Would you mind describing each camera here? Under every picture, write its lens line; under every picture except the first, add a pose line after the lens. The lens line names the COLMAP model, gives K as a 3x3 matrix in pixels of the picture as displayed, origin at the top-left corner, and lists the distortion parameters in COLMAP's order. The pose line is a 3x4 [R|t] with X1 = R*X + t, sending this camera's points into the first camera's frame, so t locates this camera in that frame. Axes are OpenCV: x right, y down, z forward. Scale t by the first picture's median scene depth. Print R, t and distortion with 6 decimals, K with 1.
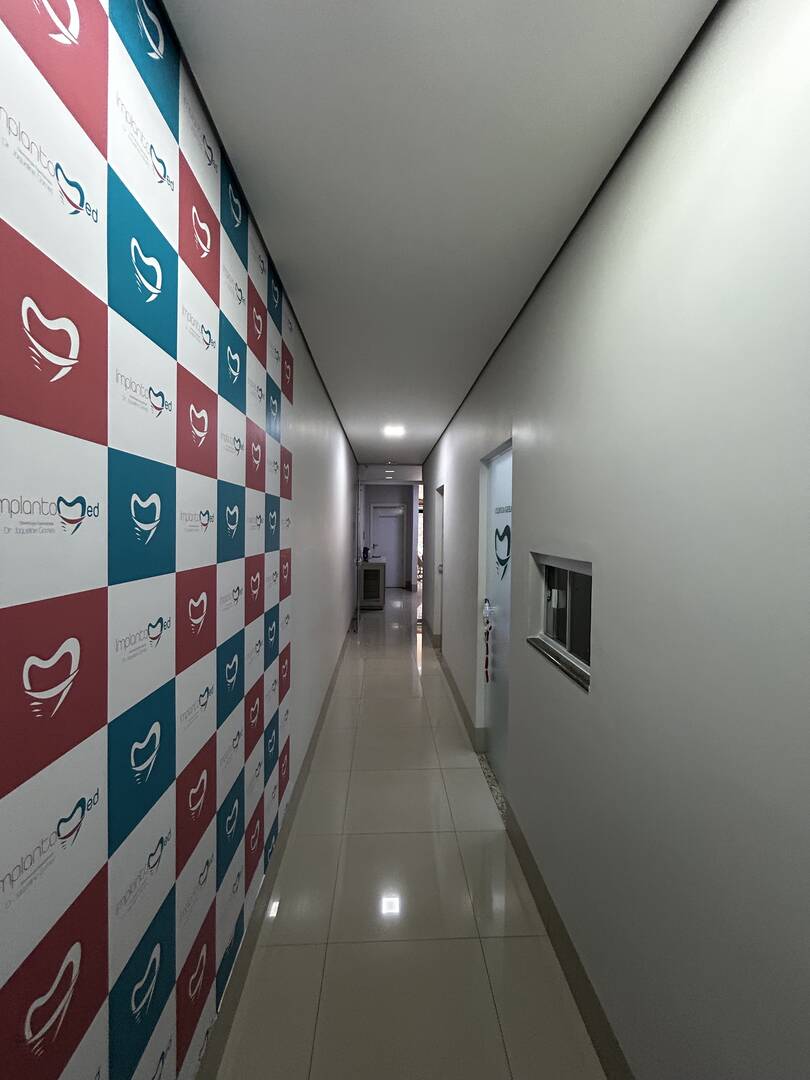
lens RADIAL K [[433.3, 0, 404.3], [0, 433.3, 538.0], [0, 0, 1]] dist [0.000788, -0.000095]
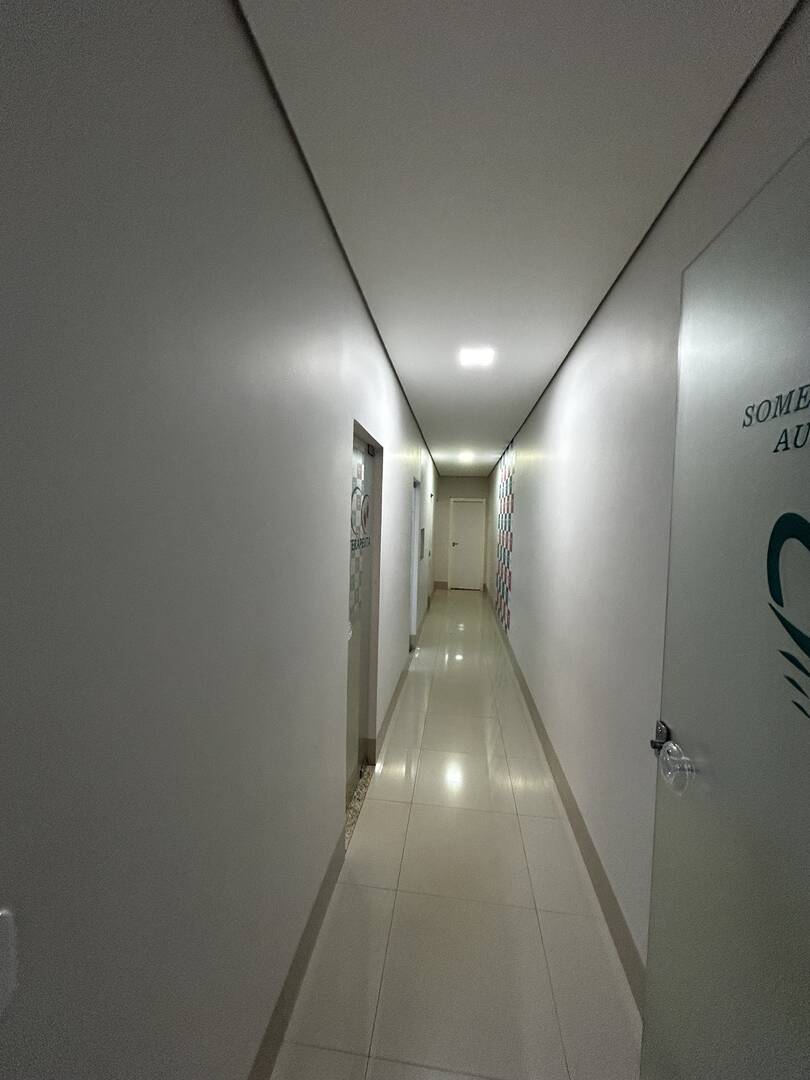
lens RADIAL K [[433.3, 0, 401.7], [0, 433.3, 538.6], [0, 0, 1]] dist [0.000788, -0.000095]
pose [[0.985424, 0.024266, -0.168376, -0.018372], [-0.020933, 0.999549, 0.021545, -0.016551], [0.168823, -0.017707, 0.985487, 0.409653]]
